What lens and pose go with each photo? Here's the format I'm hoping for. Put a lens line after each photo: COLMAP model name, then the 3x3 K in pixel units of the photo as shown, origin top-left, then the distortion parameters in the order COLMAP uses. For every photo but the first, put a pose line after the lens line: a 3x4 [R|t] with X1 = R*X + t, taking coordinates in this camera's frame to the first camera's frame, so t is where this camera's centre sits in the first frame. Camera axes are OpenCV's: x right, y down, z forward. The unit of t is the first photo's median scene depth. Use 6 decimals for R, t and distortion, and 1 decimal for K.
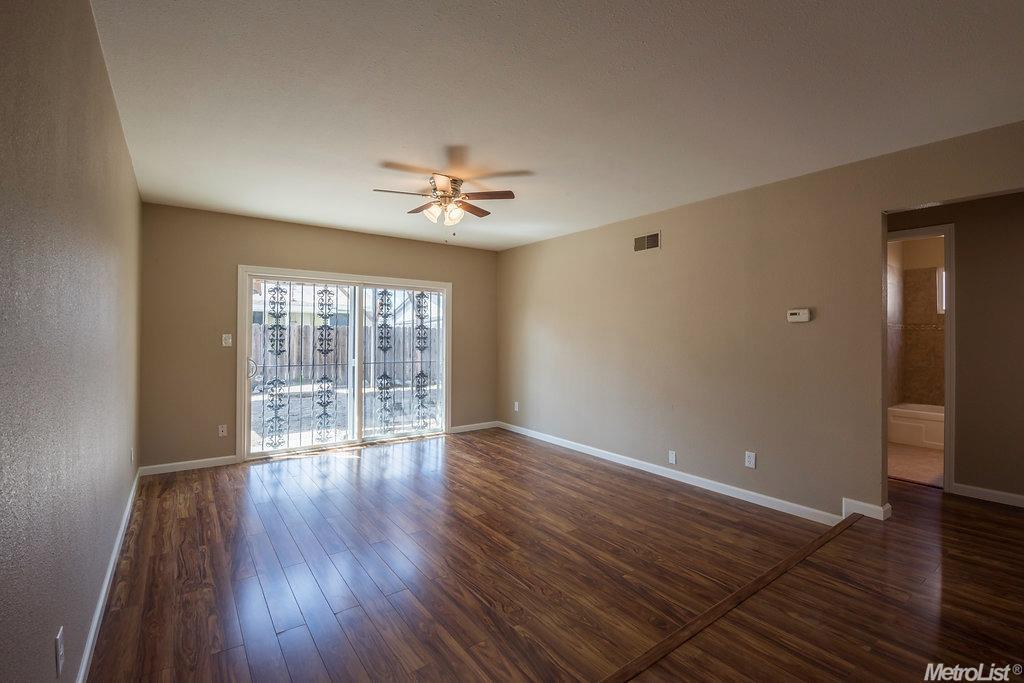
lens RADIAL K [[452.2, 0, 509.2], [0, 452.2, 340.1], [0, 0, 1]] dist [-0.002659, -0.003827]
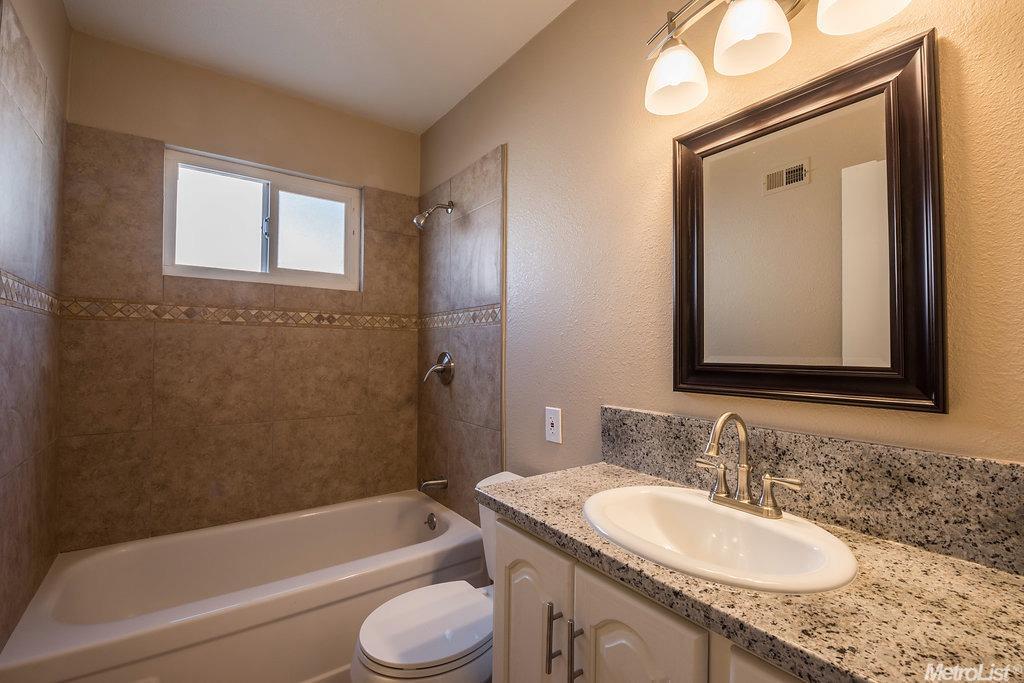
lens RADIAL K [[452.2, 0, 509.2], [0, 452.2, 340.1], [0, 0, 1]] dist [-0.002659, -0.003827]
pose [[0.004788, 0.016932, 0.999845, 0.588884], [0.002516, 0.999853, -0.016944, -0.000218], [-0.999985, 0.002597, 0.004745, 0.709365]]
